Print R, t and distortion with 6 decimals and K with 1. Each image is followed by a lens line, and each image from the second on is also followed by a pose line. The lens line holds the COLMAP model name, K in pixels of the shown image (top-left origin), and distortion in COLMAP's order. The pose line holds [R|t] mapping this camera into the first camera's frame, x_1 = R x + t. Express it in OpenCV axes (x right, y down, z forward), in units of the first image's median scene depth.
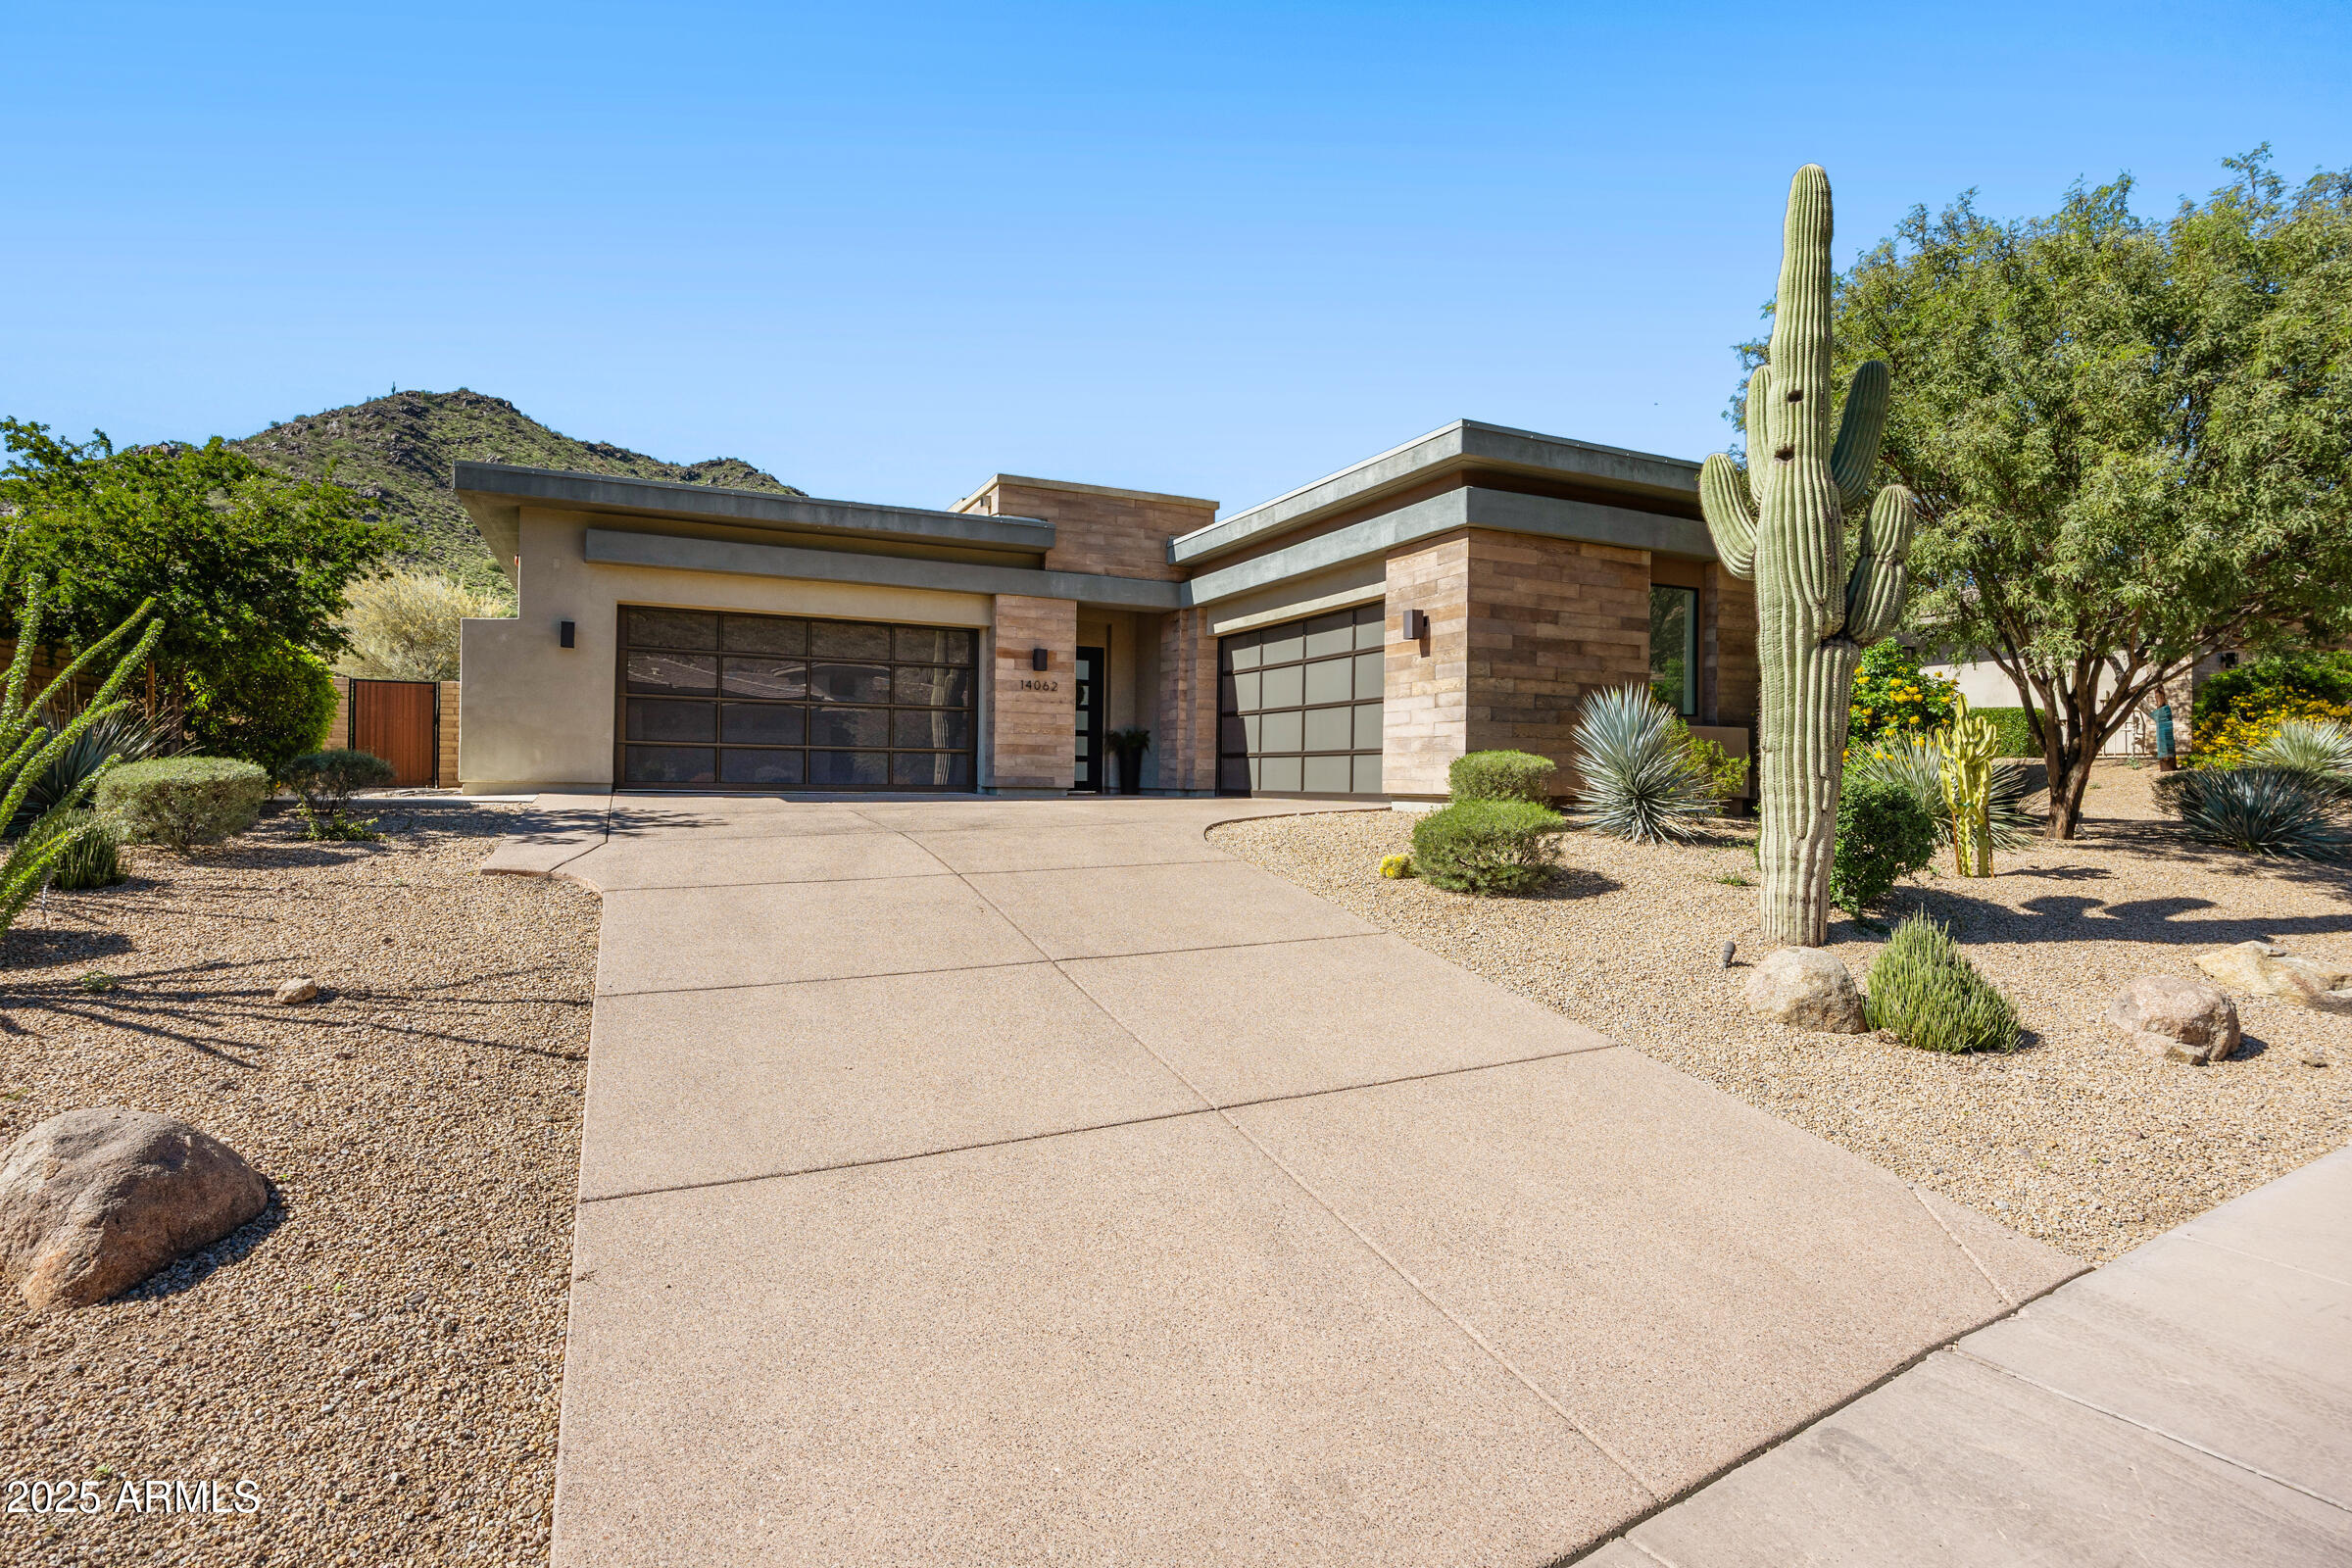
lens RADIAL K [[1153.3, 0, 1175.7], [0, 1153.3, 783.7], [0, 0, 1]] dist [-0.013290, 0.001479]
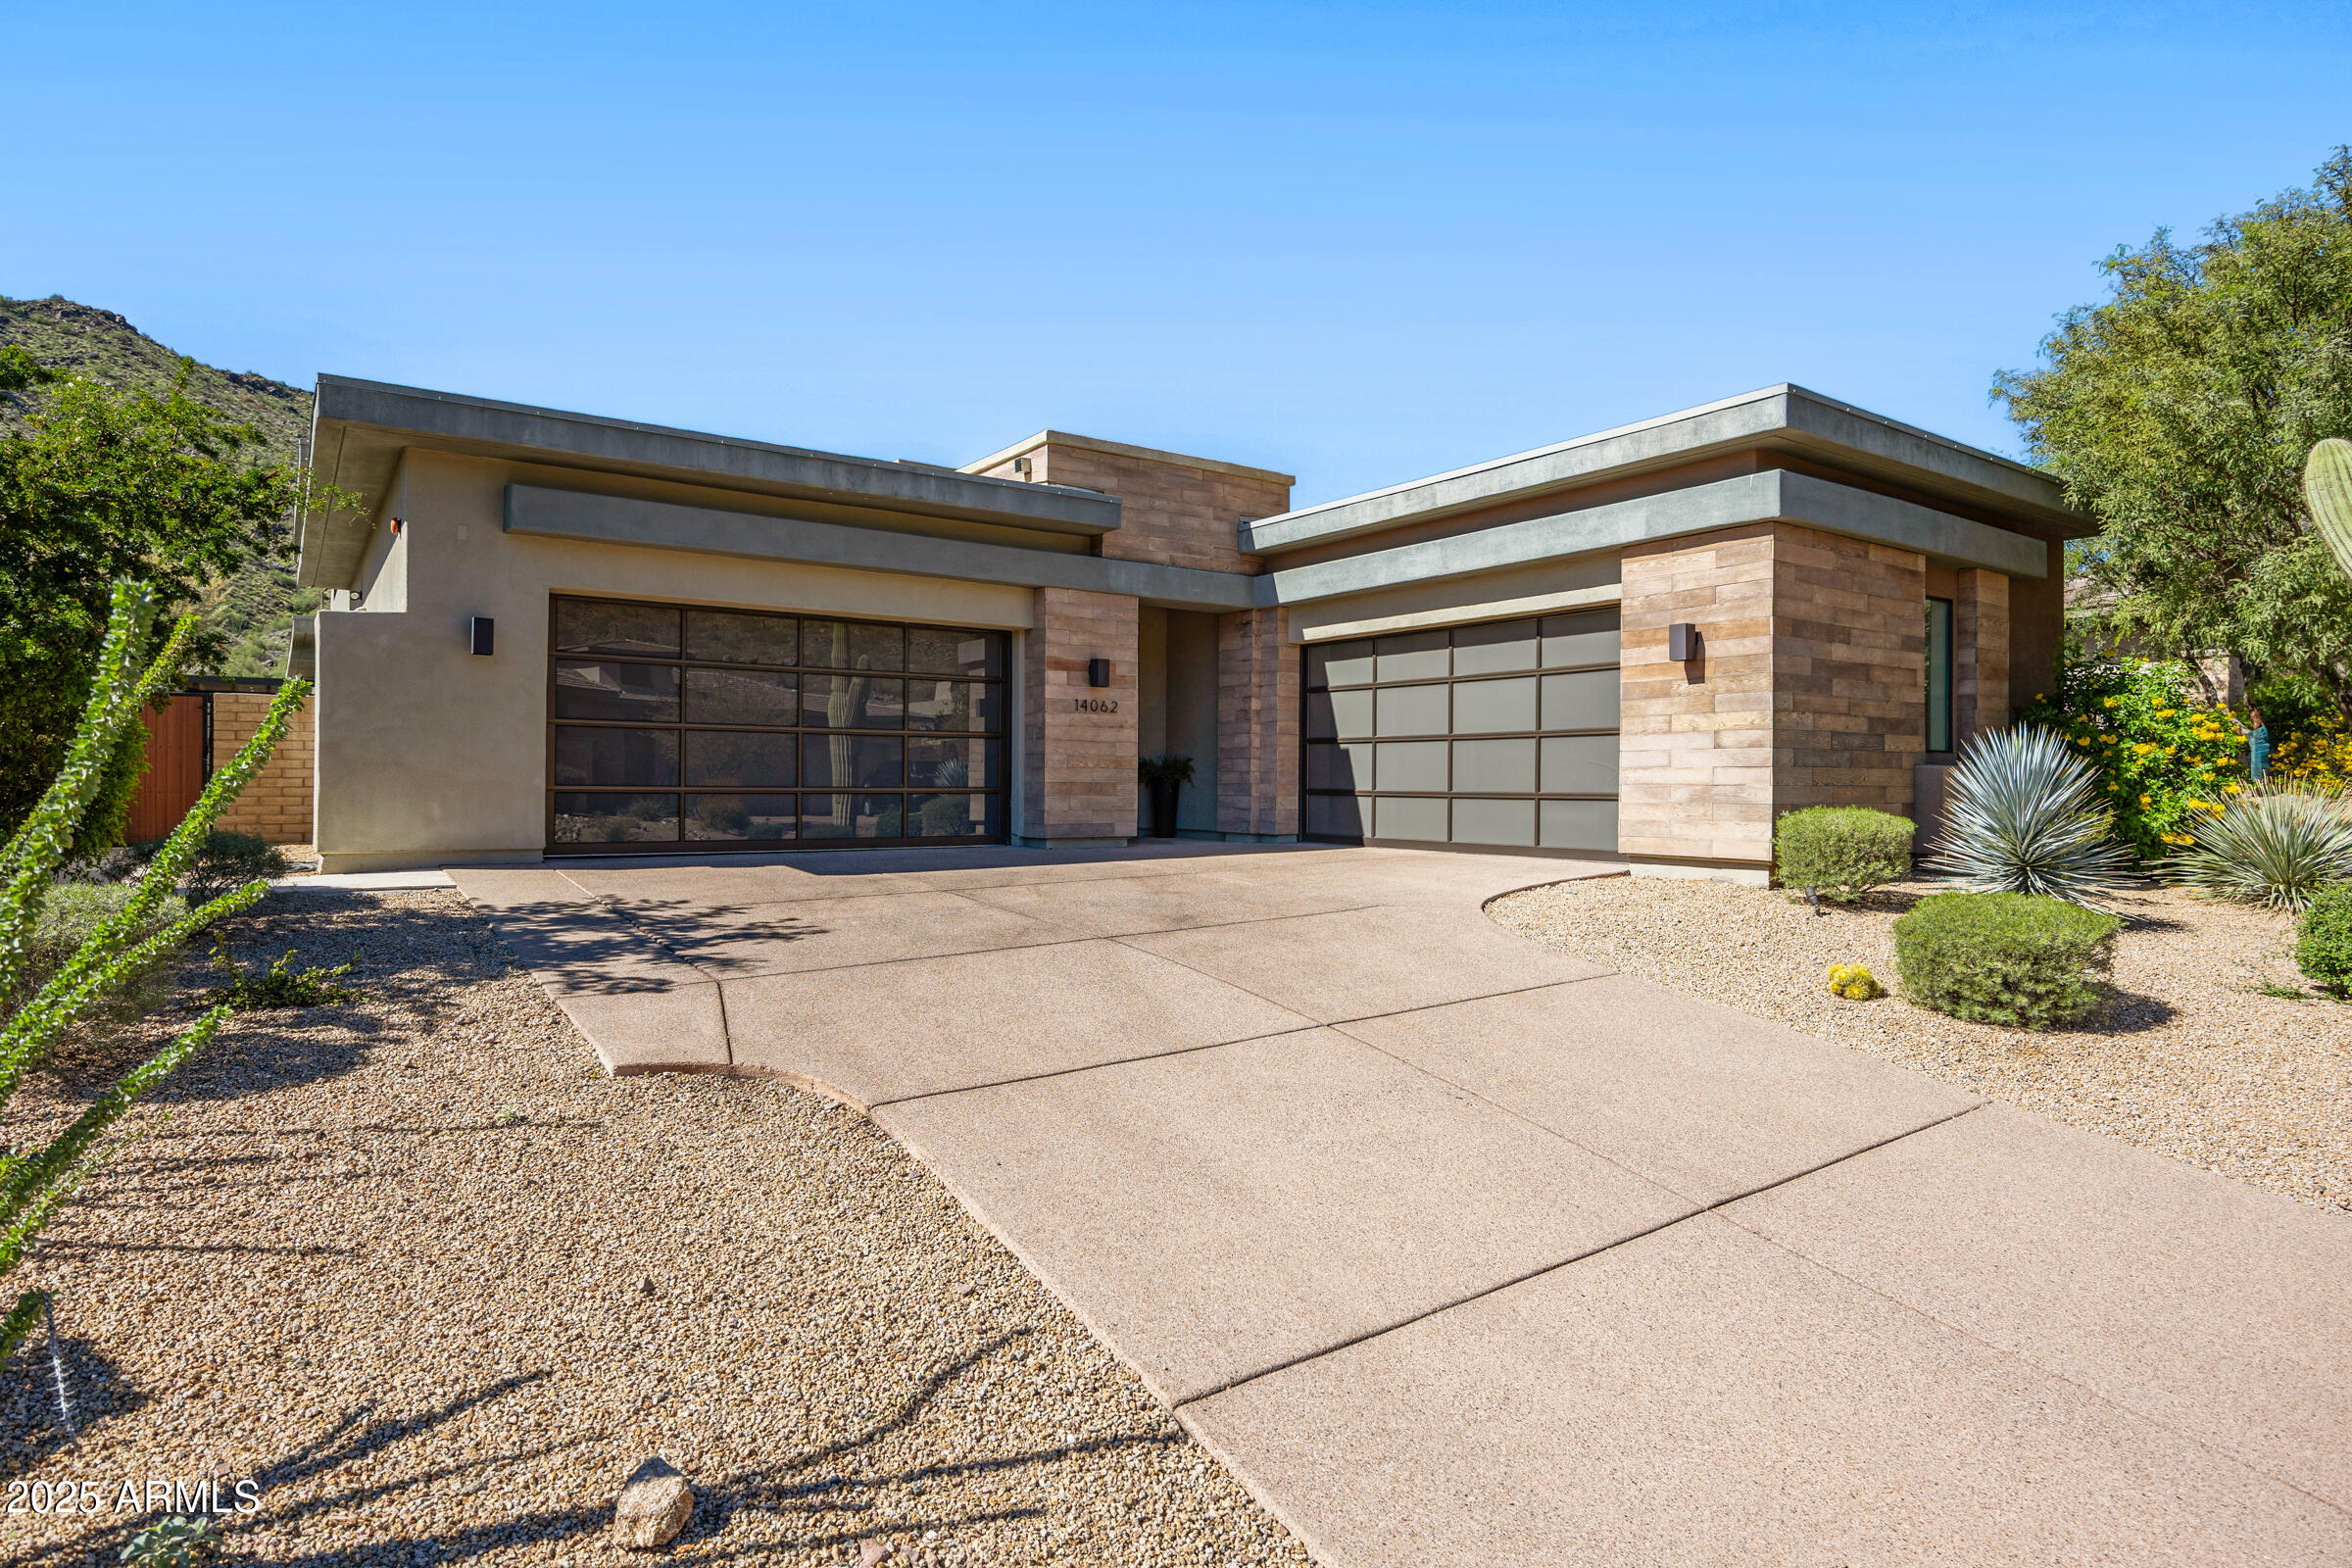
lens RADIAL K [[1261.5, 0, 1173.3], [0, 1261.5, 782.8], [0, 0, 1]] dist [0.002337, -0.005348]
pose [[0.985437, -0.006772, 0.169908, -0.242598], [0.006814, 0.999977, 0.000335, -0.038097], [-0.169906, 0.000827, 0.985460, 0.177959]]
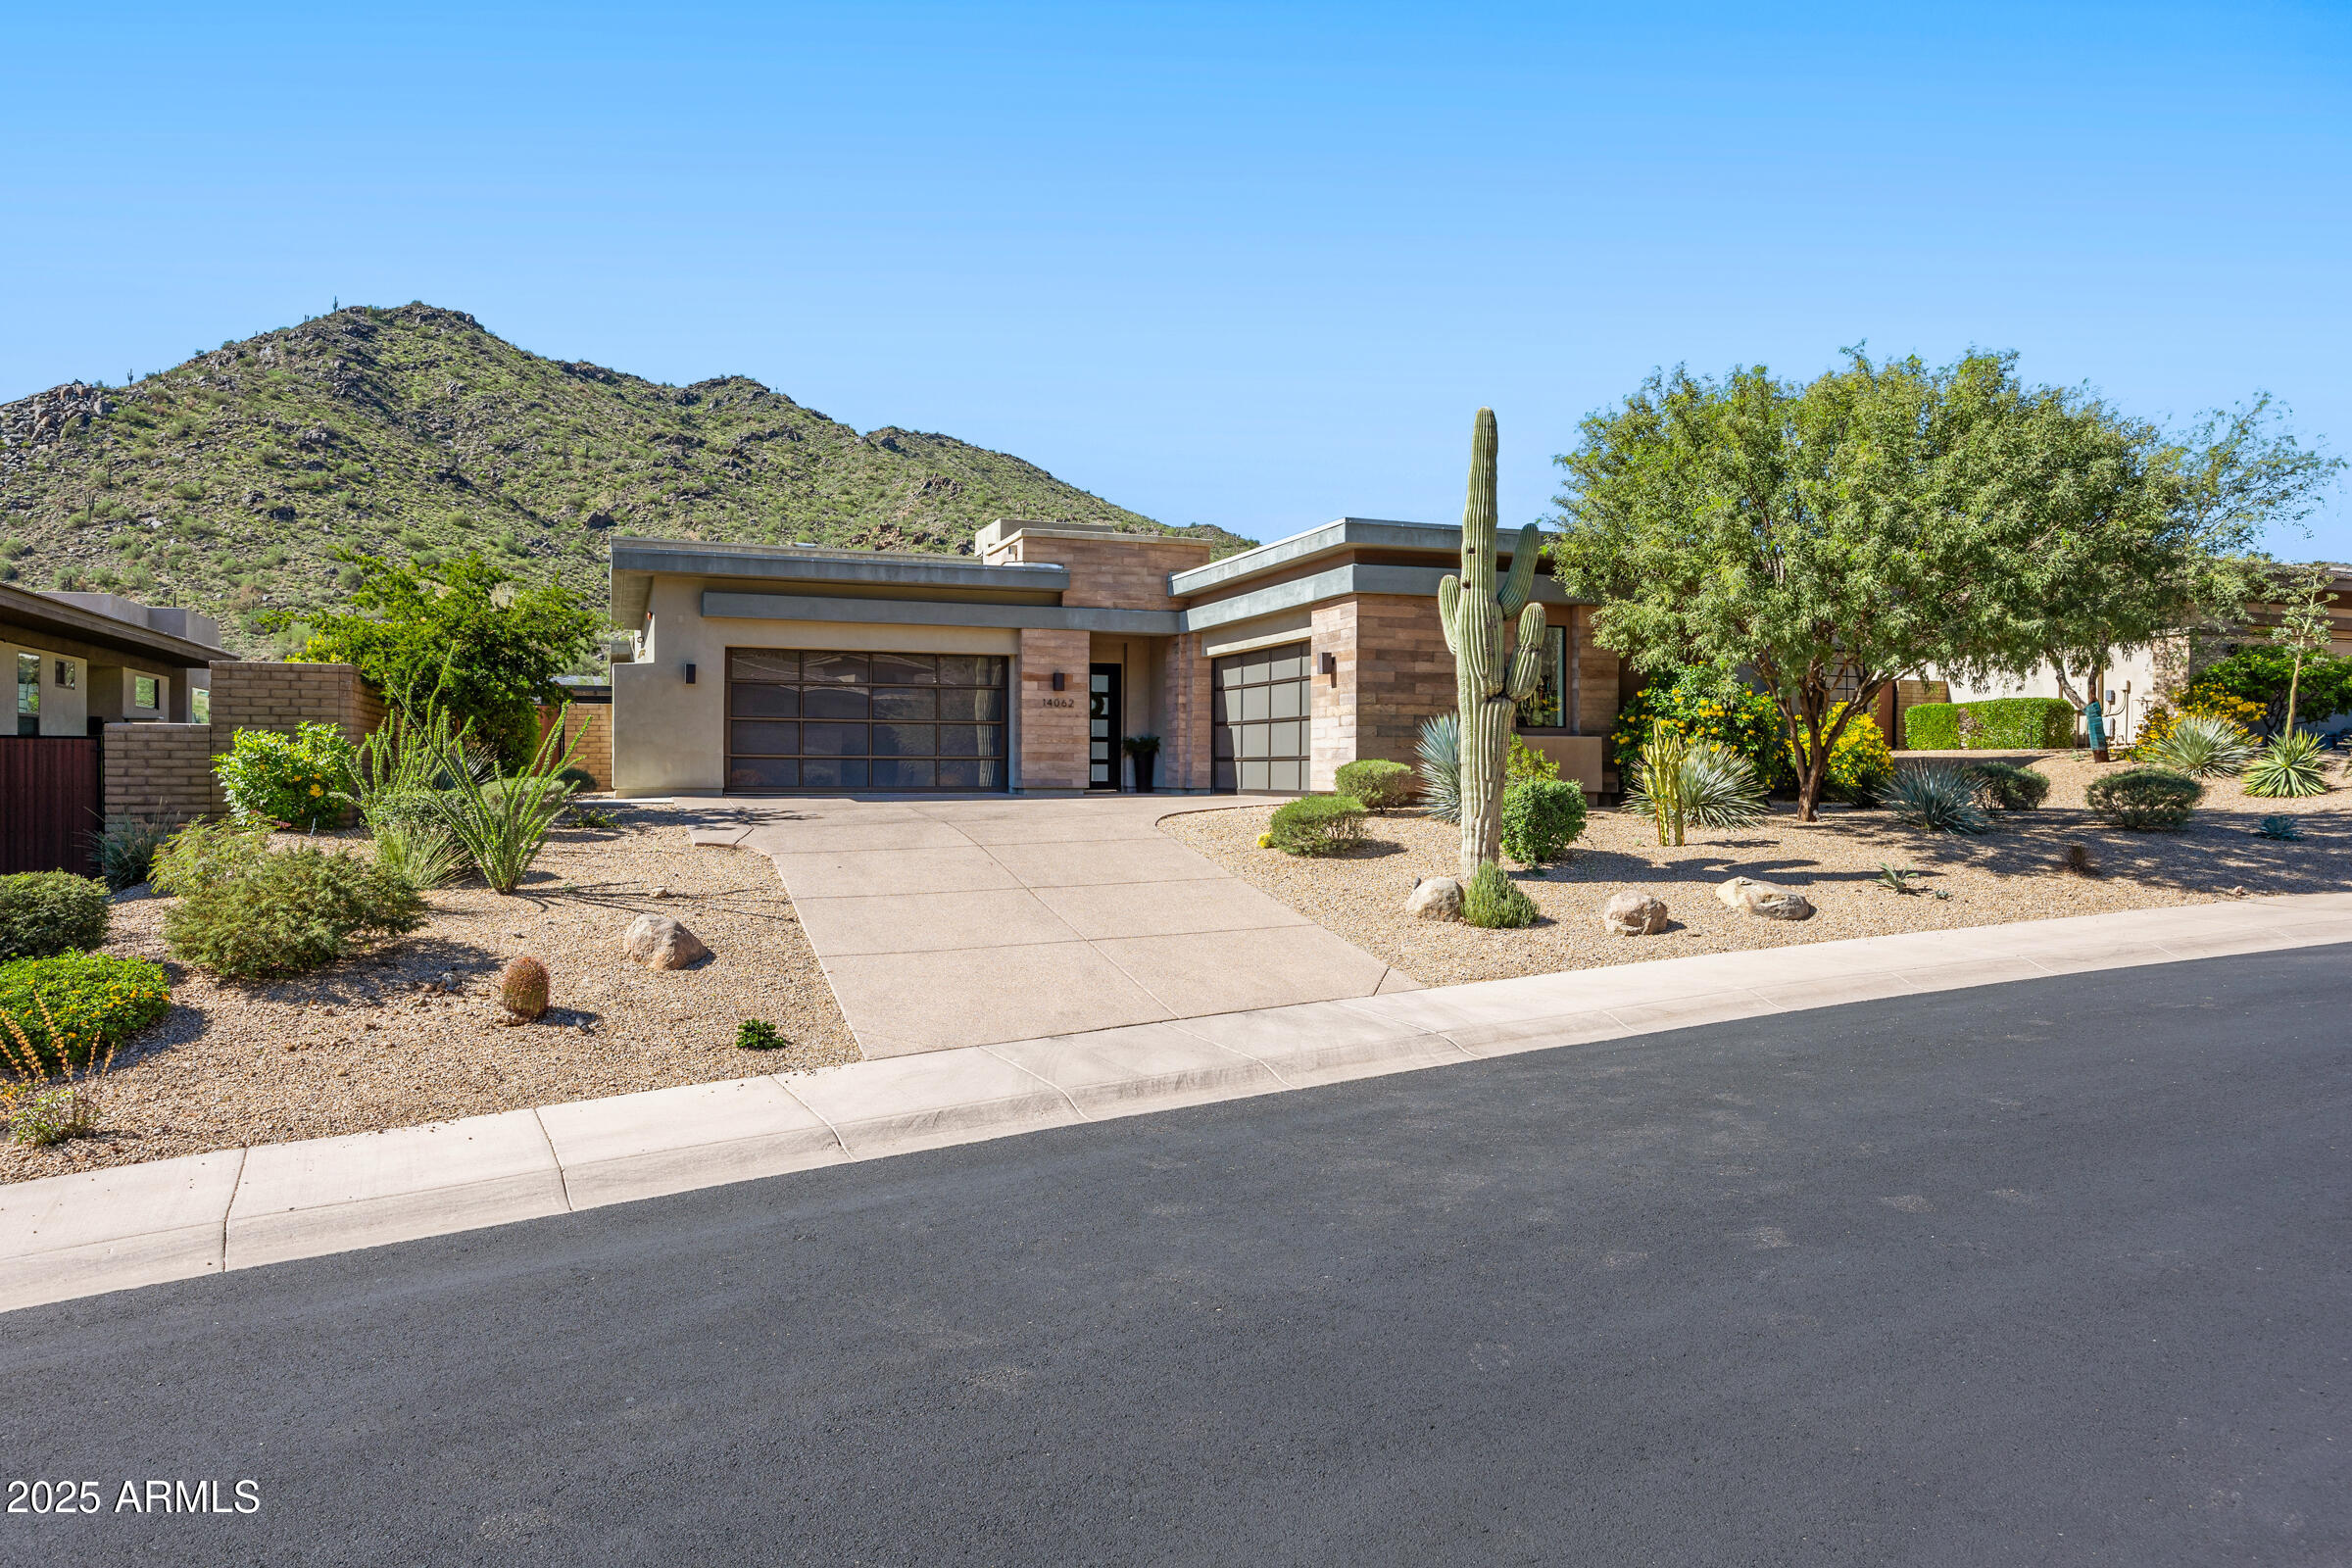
lens RADIAL K [[1489.4, 0, 1185.6], [0, 1489.4, 786.0], [0, 0, 1]] dist [-0.001777, -0.002125]
pose [[0.996946, -0.009224, -0.077542, 0.152317], [0.009732, 0.999934, 0.006173, -0.008002], [0.077480, -0.006908, 0.996970, -0.614463]]
